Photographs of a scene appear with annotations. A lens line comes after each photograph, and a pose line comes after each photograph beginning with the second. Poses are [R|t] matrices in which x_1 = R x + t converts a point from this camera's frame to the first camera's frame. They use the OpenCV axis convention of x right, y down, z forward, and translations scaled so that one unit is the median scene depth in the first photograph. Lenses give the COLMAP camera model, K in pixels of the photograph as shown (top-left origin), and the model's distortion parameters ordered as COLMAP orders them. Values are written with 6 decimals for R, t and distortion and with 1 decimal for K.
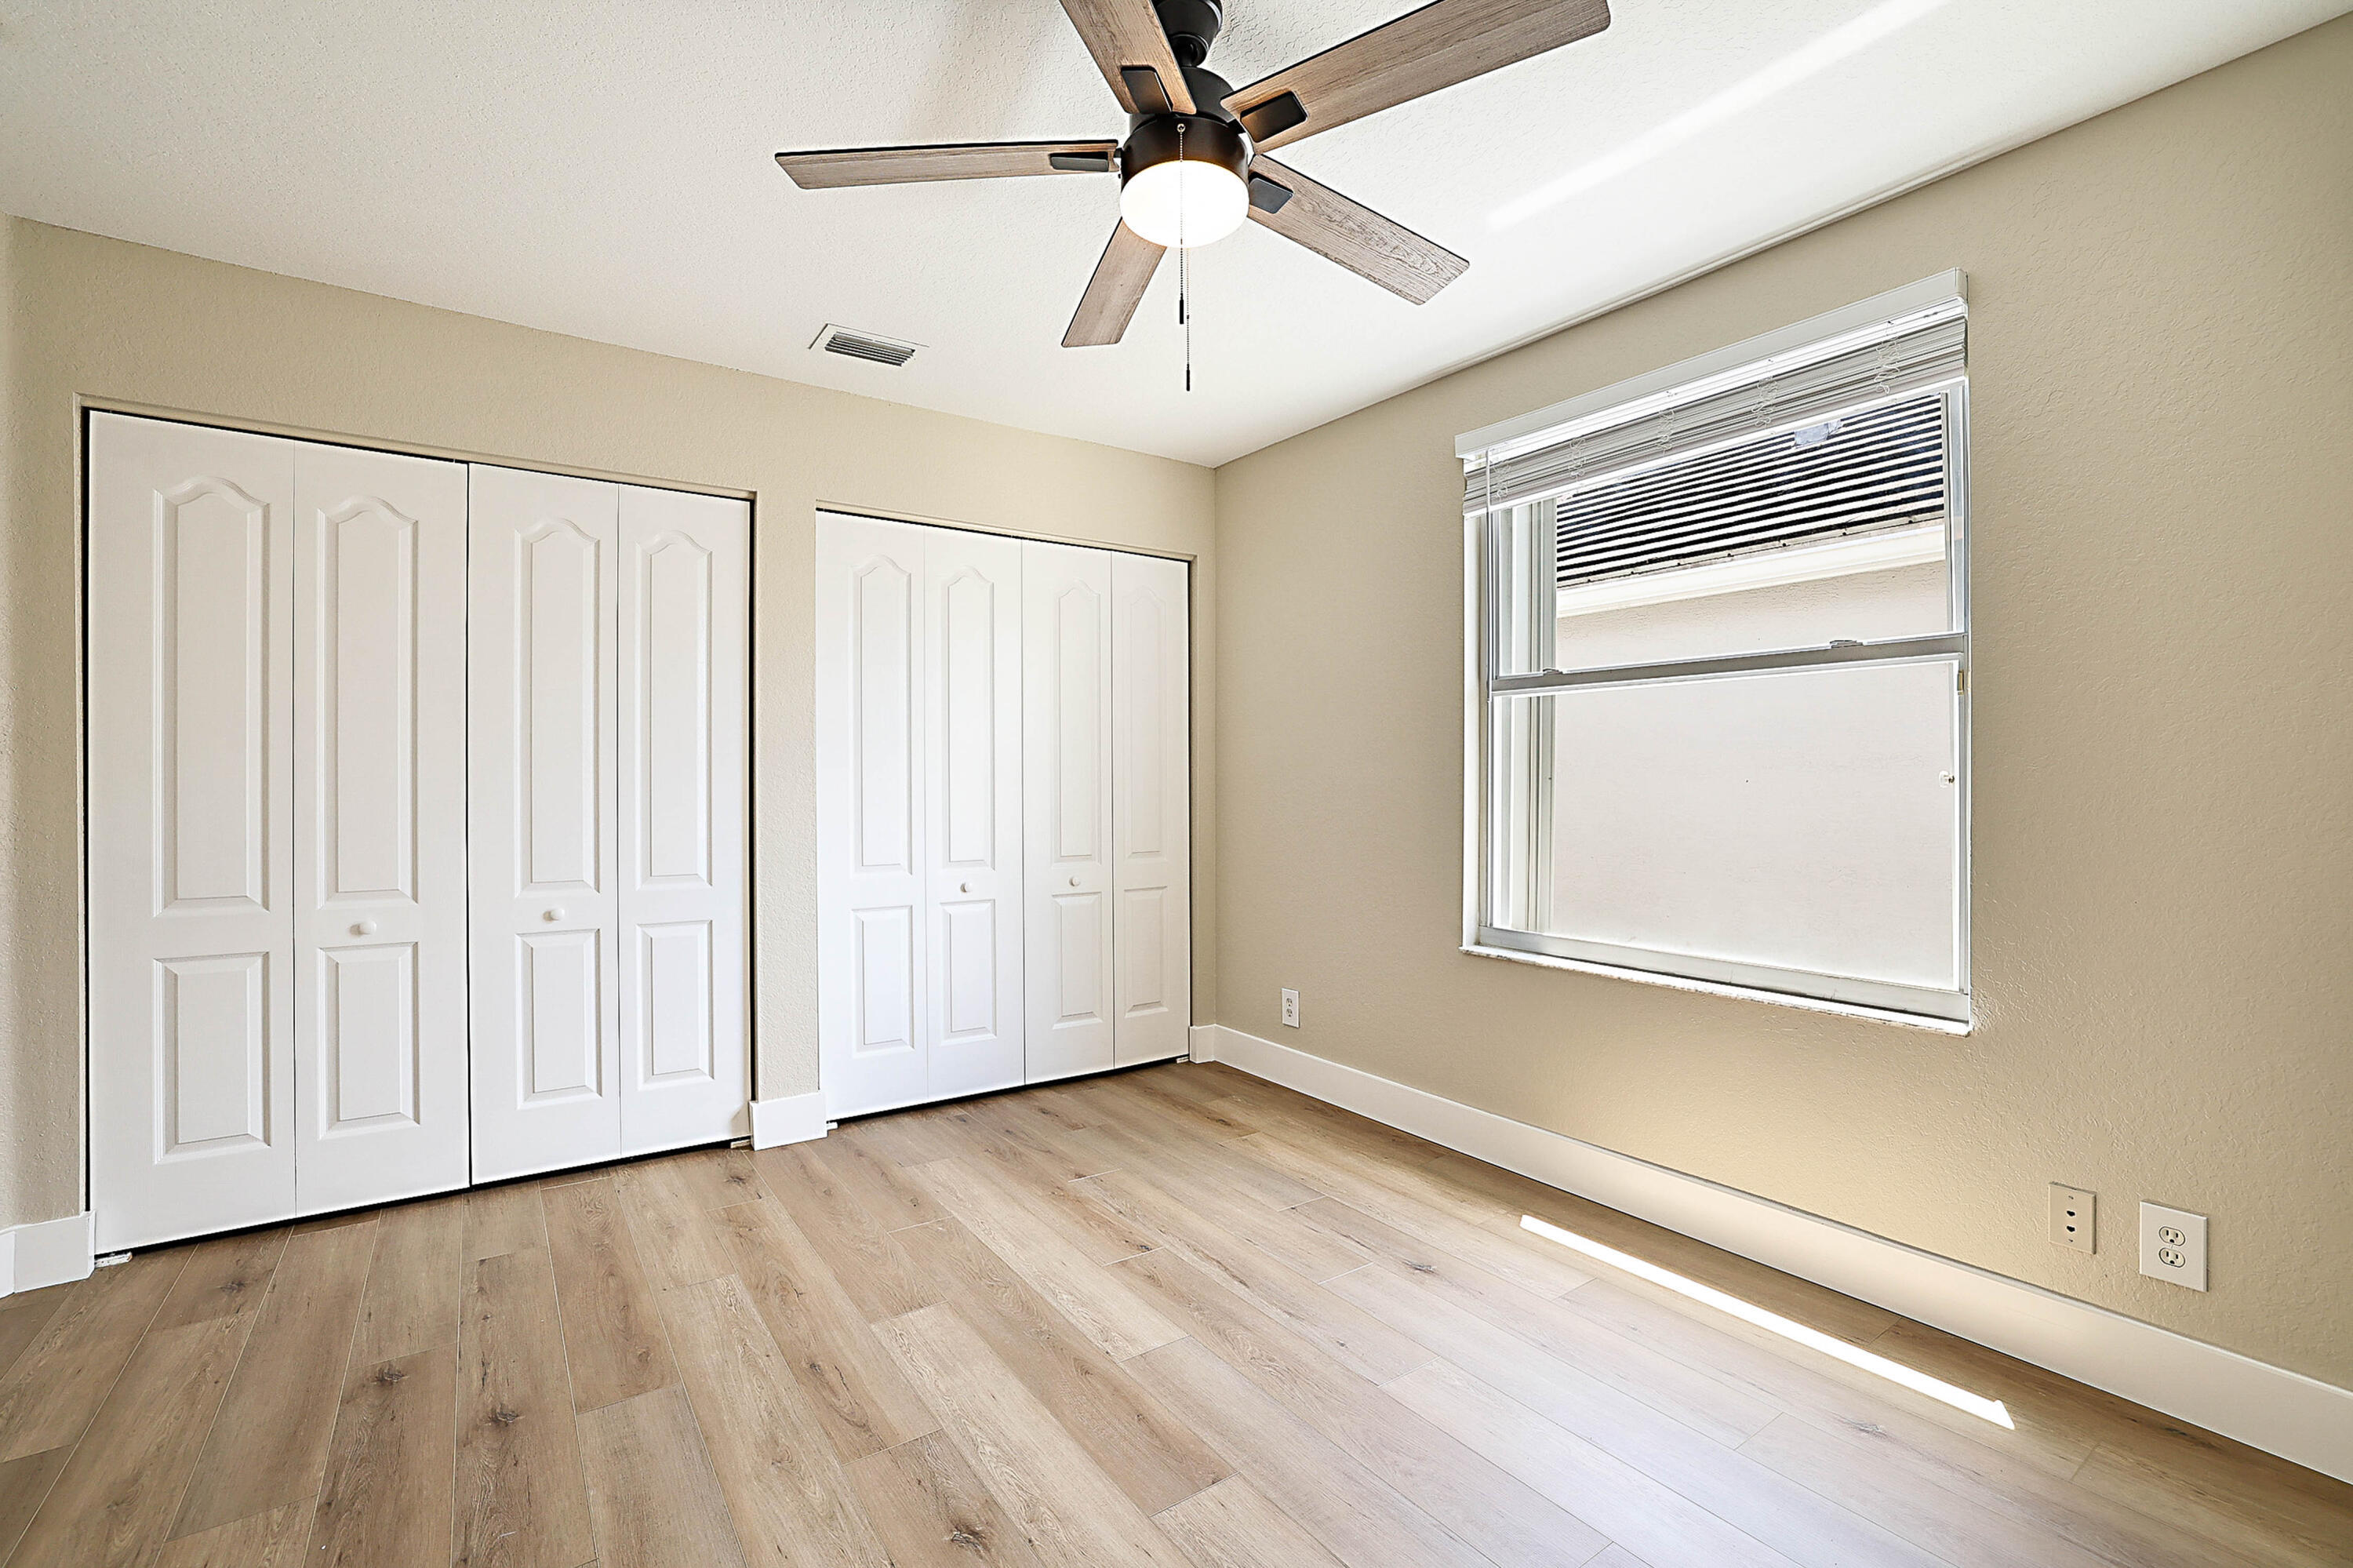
lens RADIAL K [[1011.1, 0, 1176.6], [0, 1011.1, 776.4], [0, 0, 1]] dist [-0.043821, 0.015297]
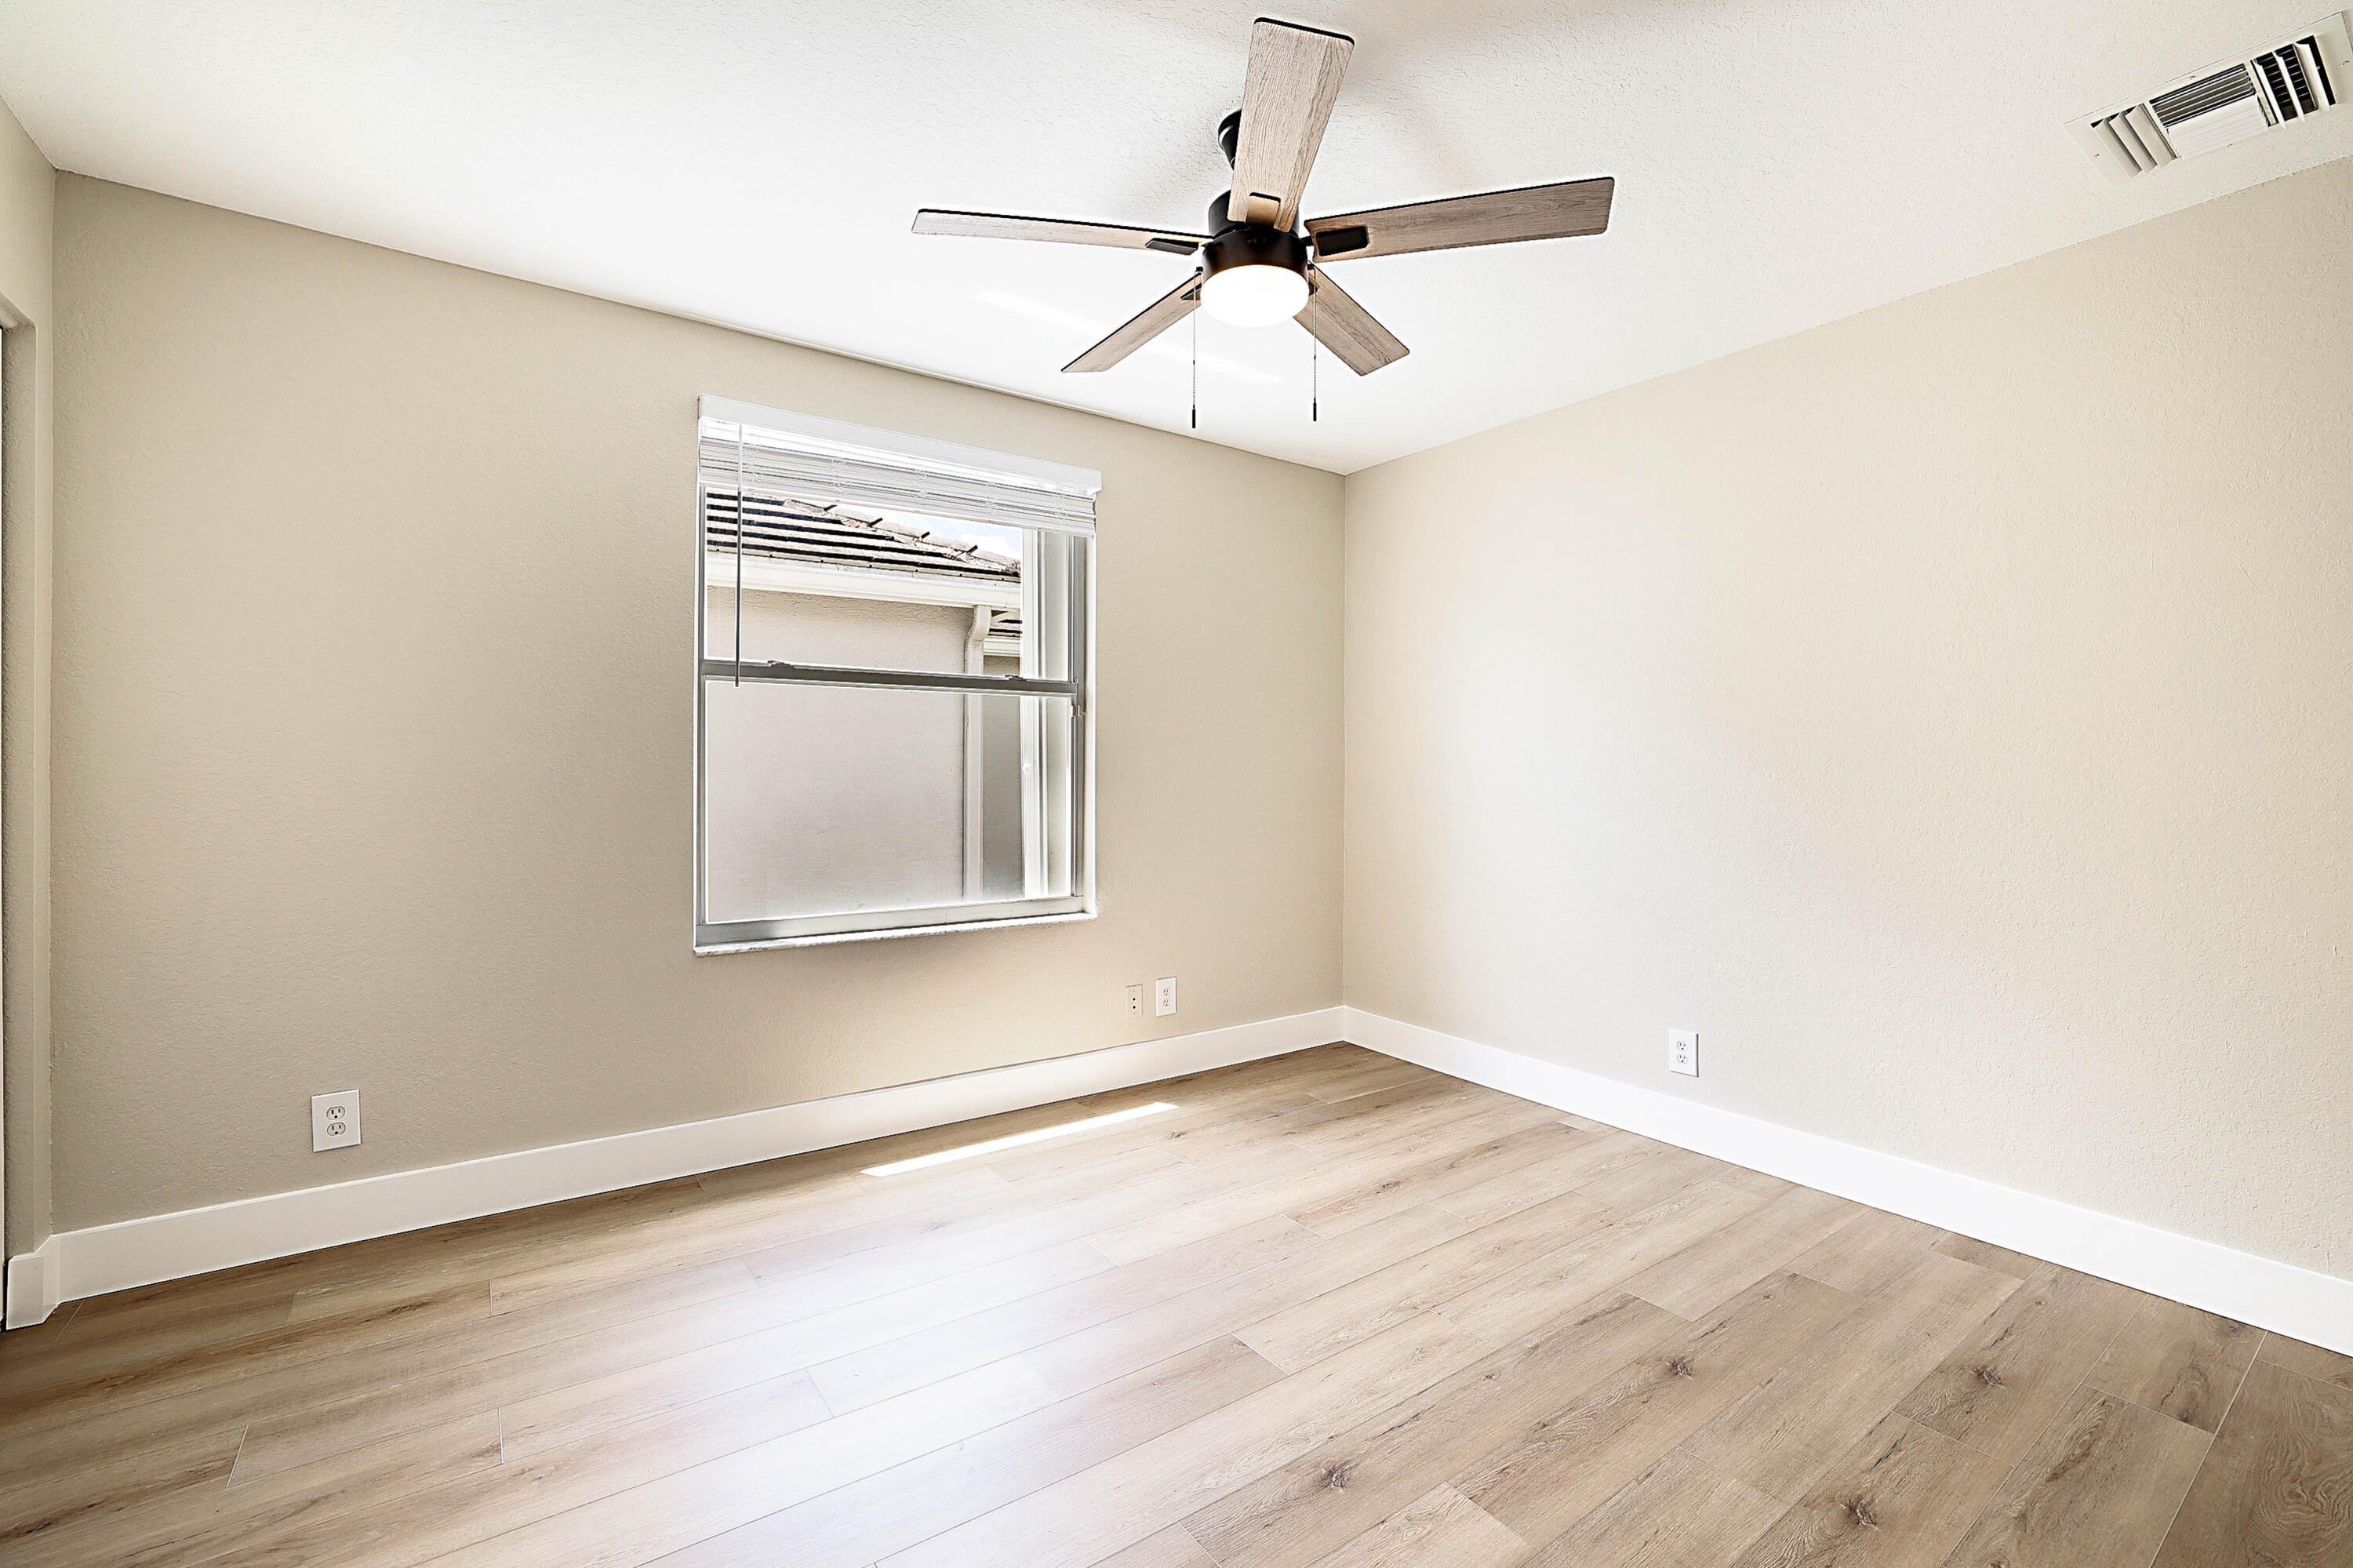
lens RADIAL K [[982.0, 0, 1176.6], [0, 982.0, 758.8], [0, 0, 1]] dist [-0.039244, 0.014709]
pose [[0.010301, 0.010468, 0.999892, -0.642425], [-0.006804, 0.999923, -0.010398, 0.001076], [-0.999924, -0.006696, 0.010371, 0.592155]]
